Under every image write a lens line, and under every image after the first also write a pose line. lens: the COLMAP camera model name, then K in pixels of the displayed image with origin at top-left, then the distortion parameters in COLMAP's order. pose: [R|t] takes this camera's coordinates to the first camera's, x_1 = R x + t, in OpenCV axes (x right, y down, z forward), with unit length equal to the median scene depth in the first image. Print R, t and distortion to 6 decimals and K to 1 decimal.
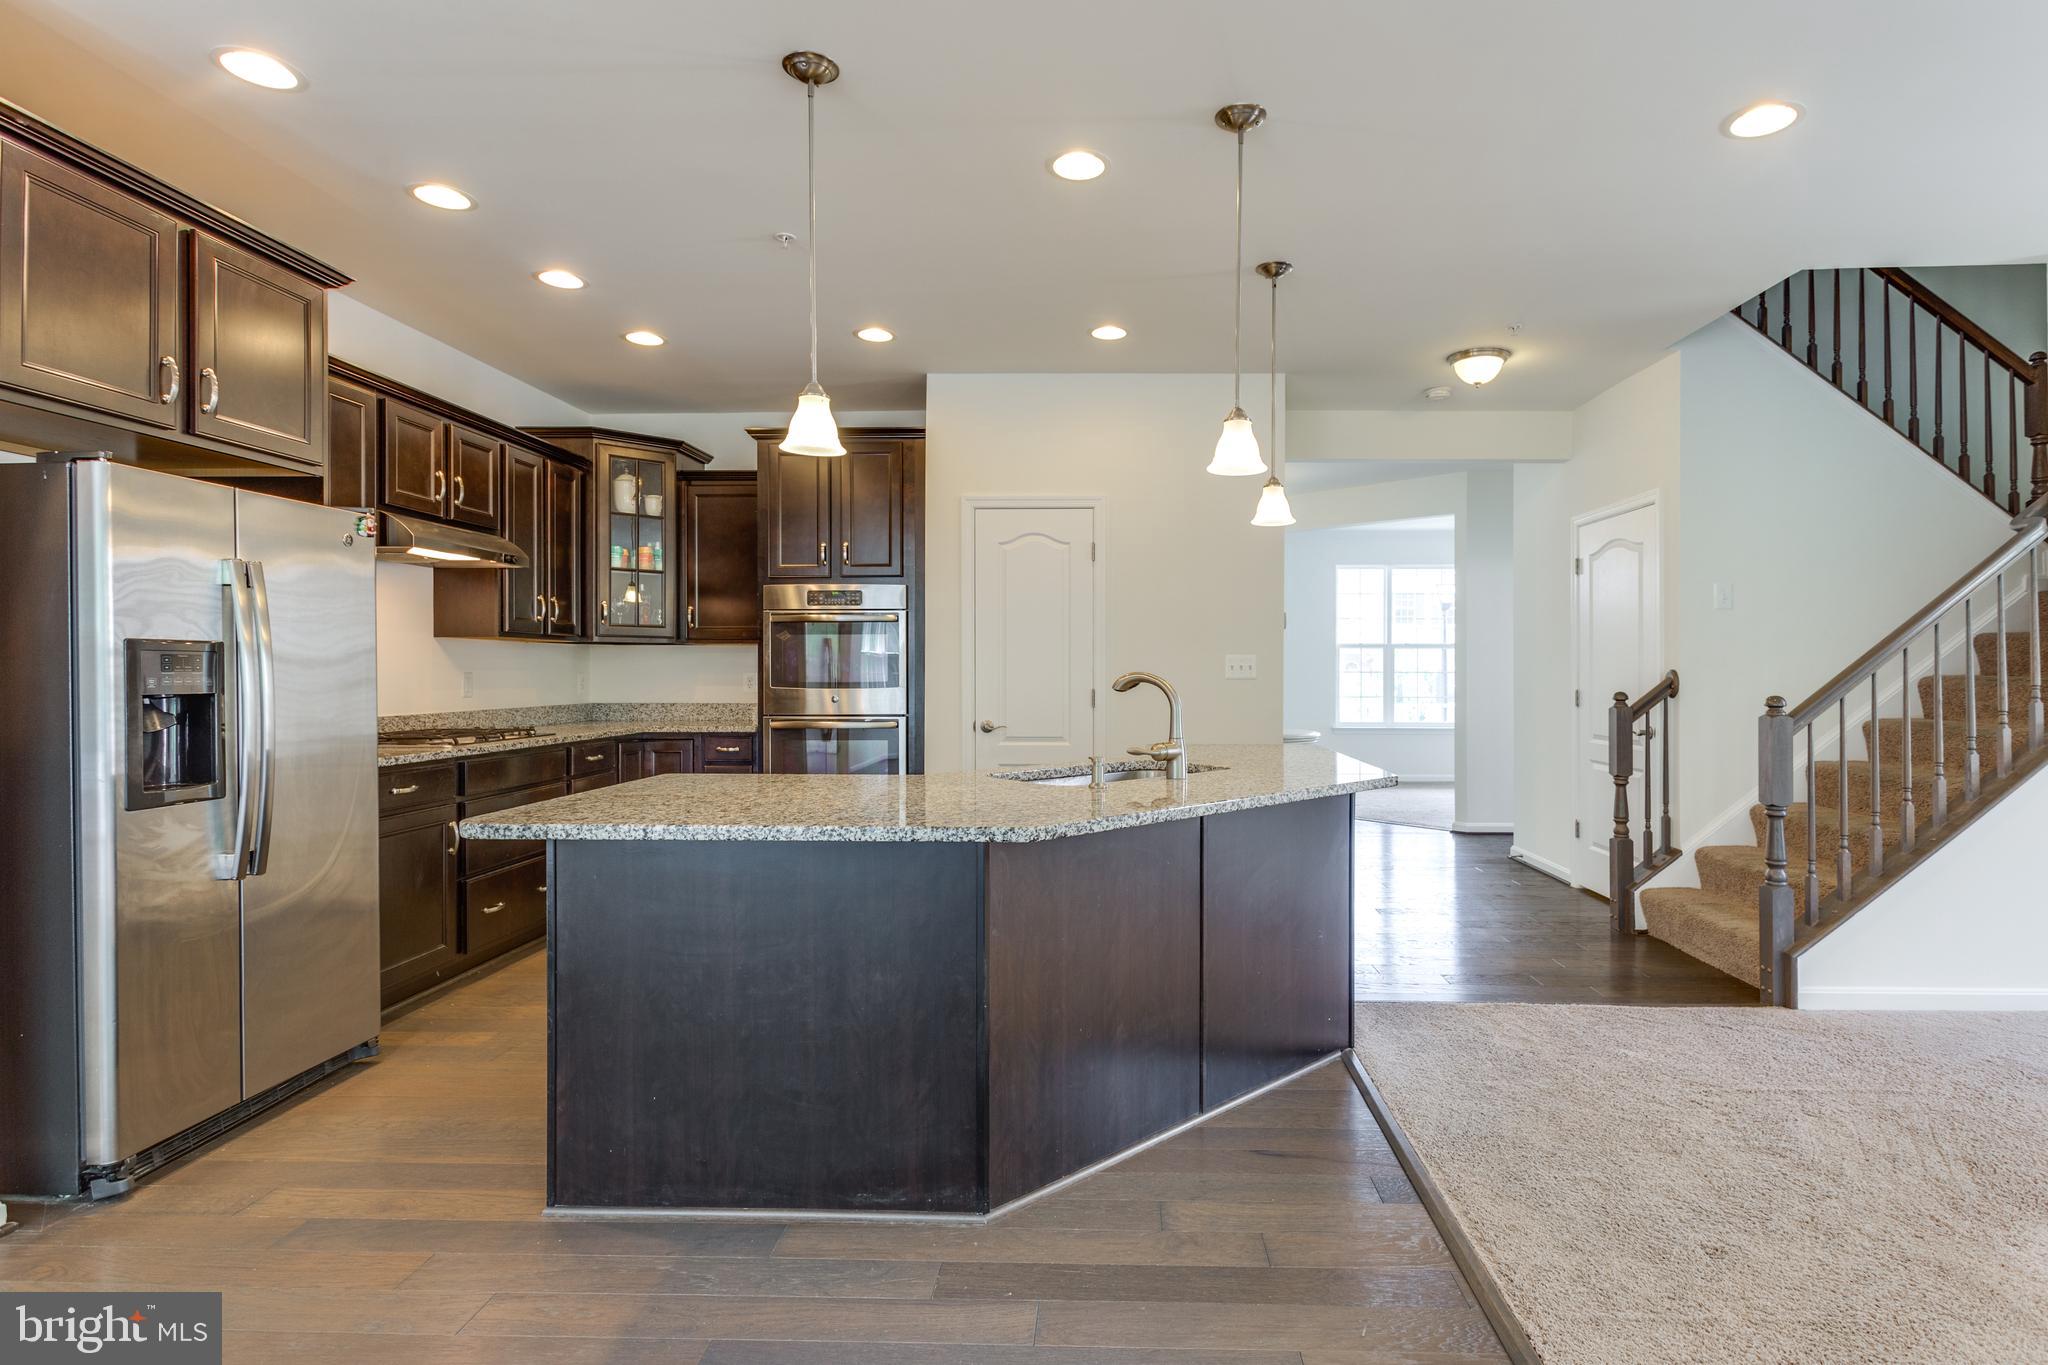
lens RADIAL K [[1010.9, 0, 1102.7], [0, 1010.9, 674.8], [0, 0, 1]] dist [0.007534, -0.001834]
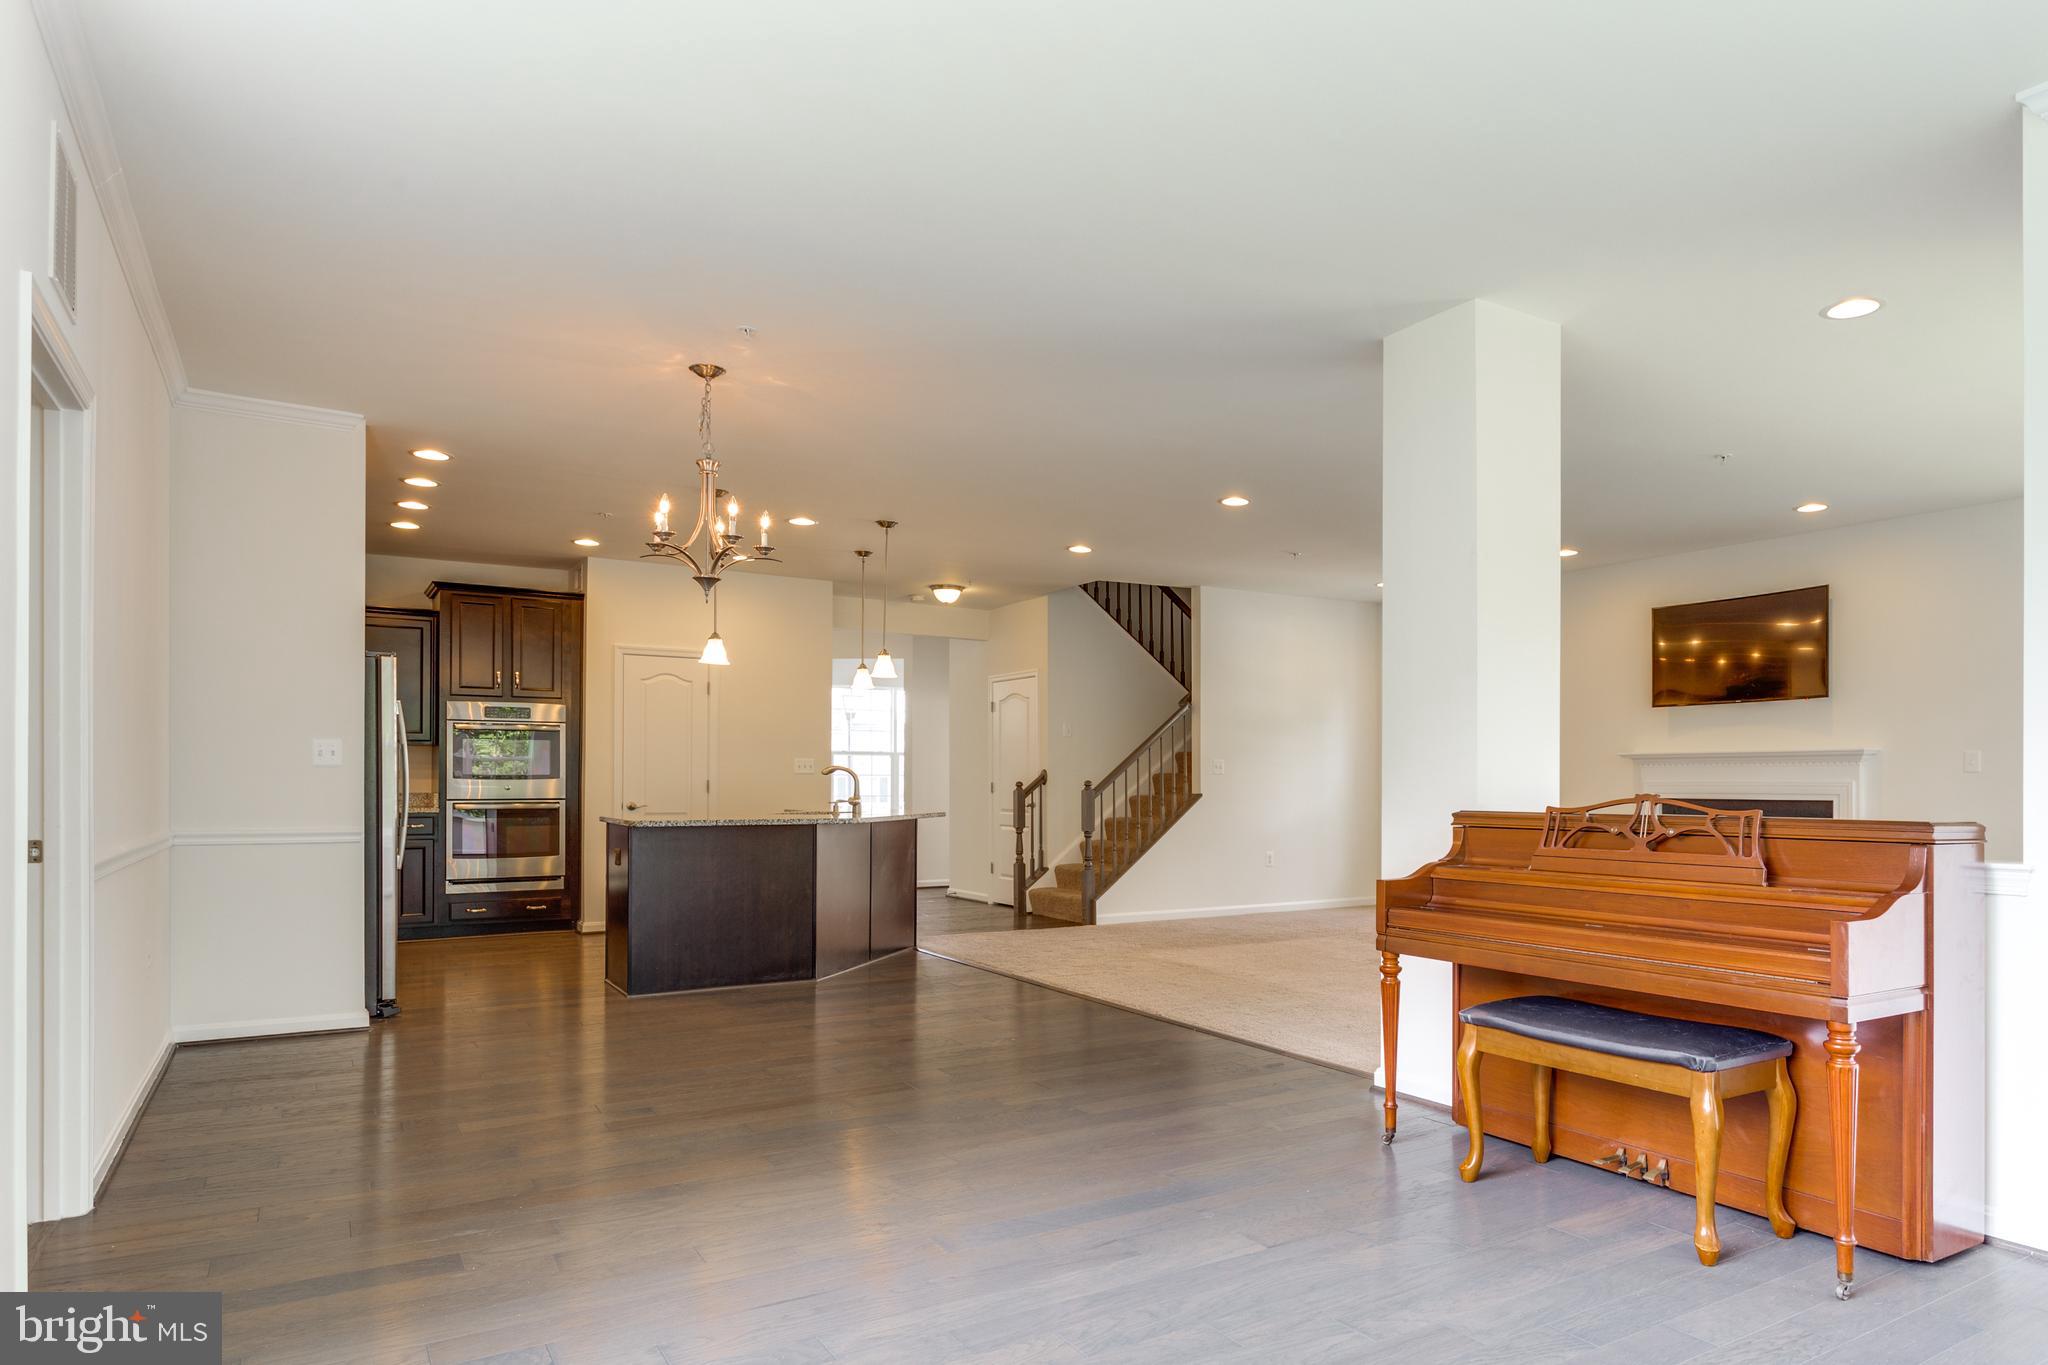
lens RADIAL K [[1197.7, 0, 1112.3], [0, 1197.7, 775.3], [0, 0, 1]] dist [0.005914, -0.002625]
pose [[0.835156, 0.004808, 0.549992, -0.522259], [-0.000640, 0.999970, -0.007769, 0.021941], [-0.550012, 0.006136, 0.835134, -0.870268]]
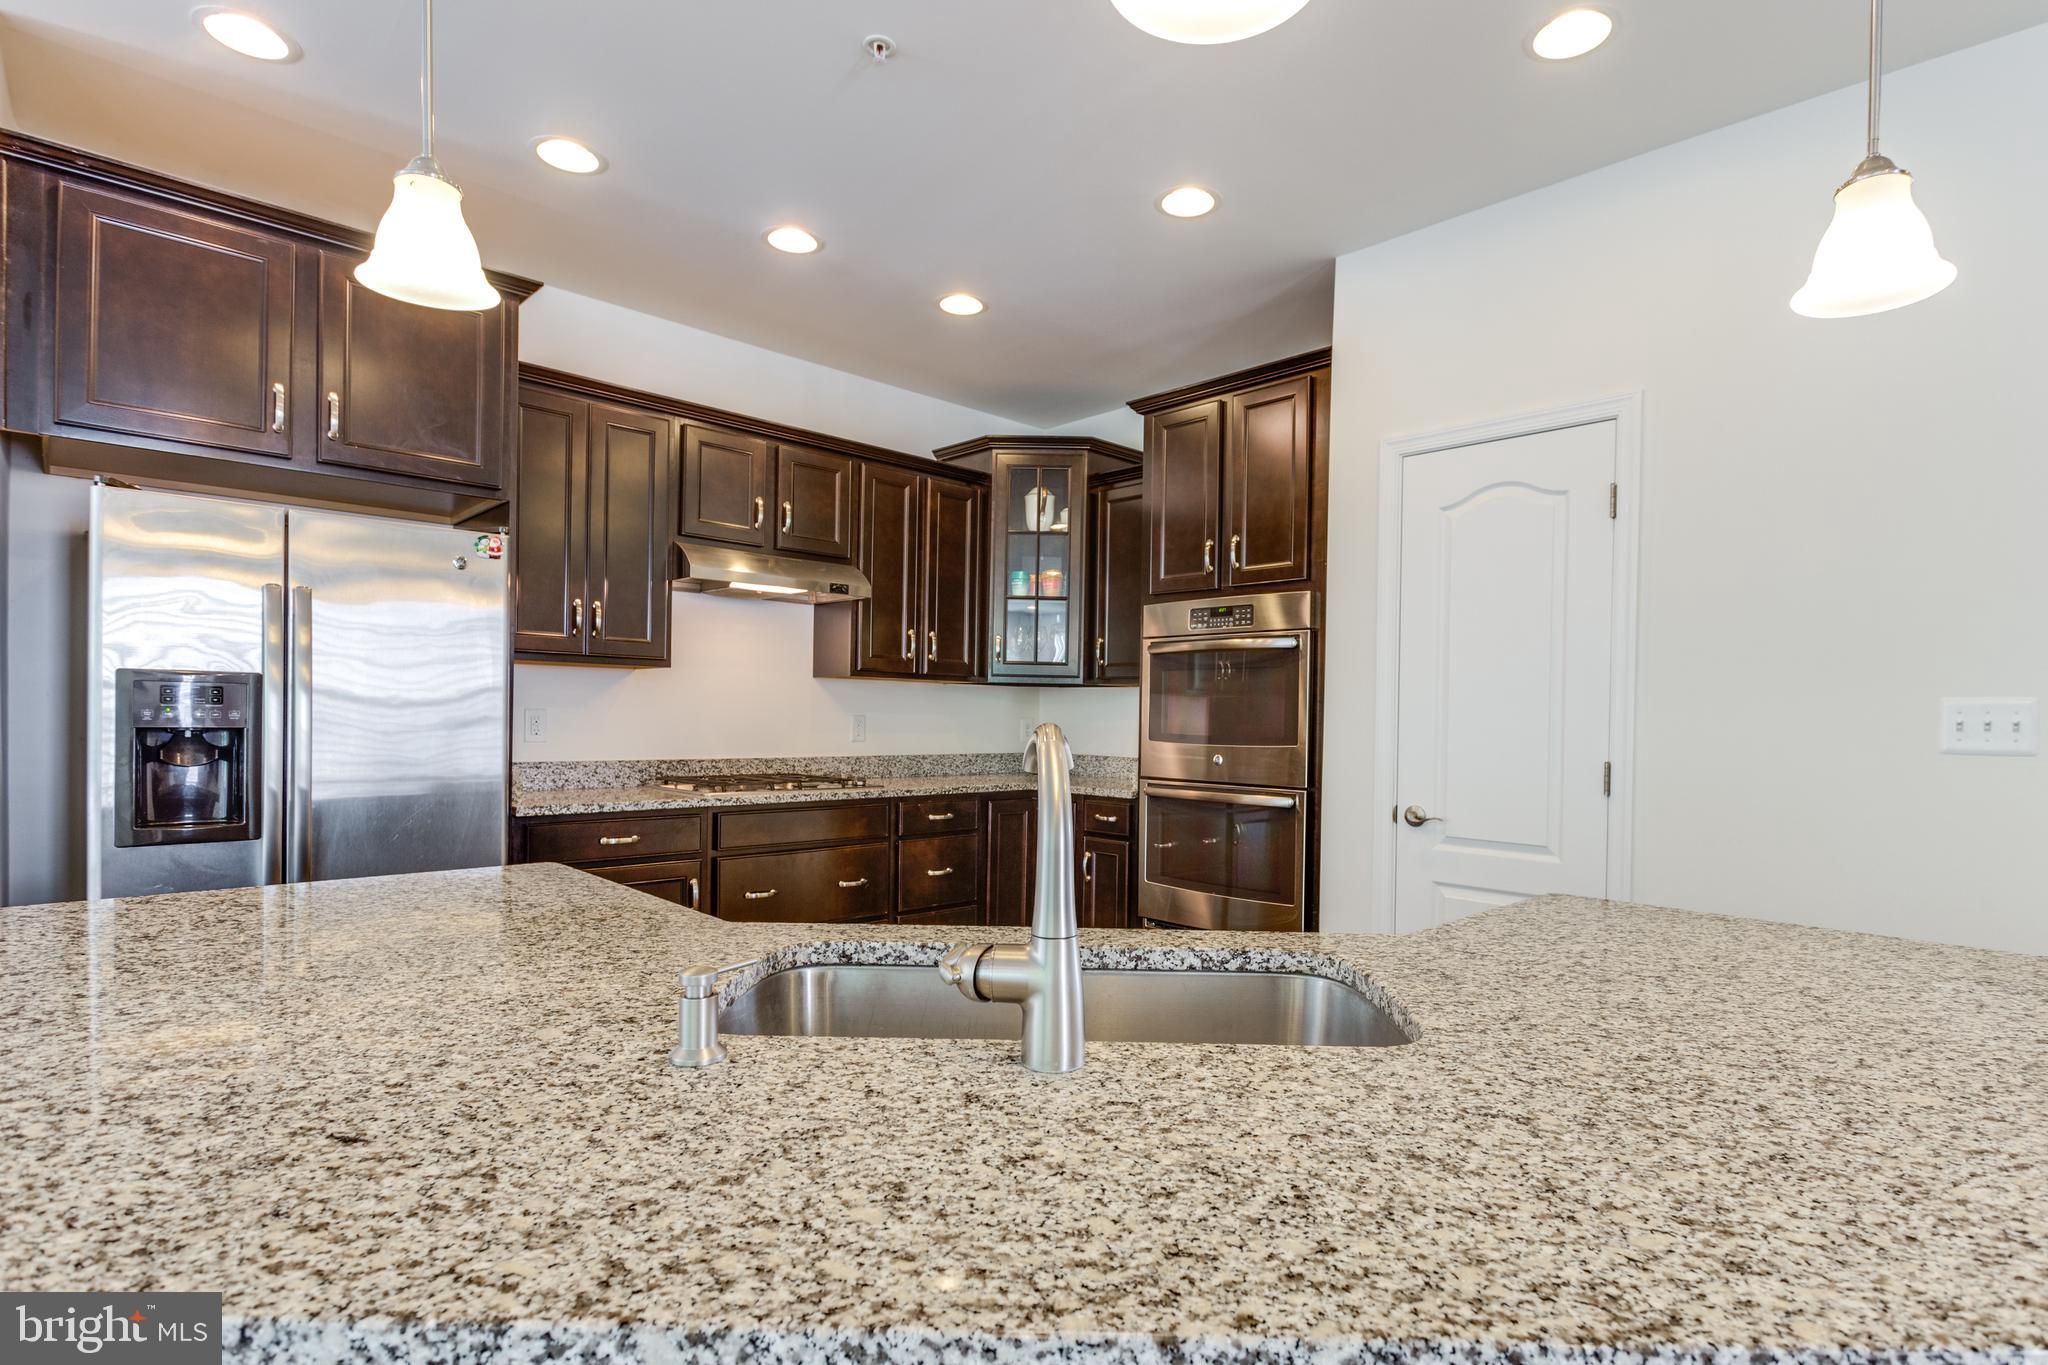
lens RADIAL K [[1010.9, 0, 1055.3], [0, 1010.9, 730.1], [0, 0, 1]] dist [0.007534, -0.001834]
pose [[0.713491, 0.022921, -0.700290, 0.168797], [-0.019877, 0.999725, 0.012470, -0.003847], [0.700383, 0.005022, 0.713750, 0.456003]]
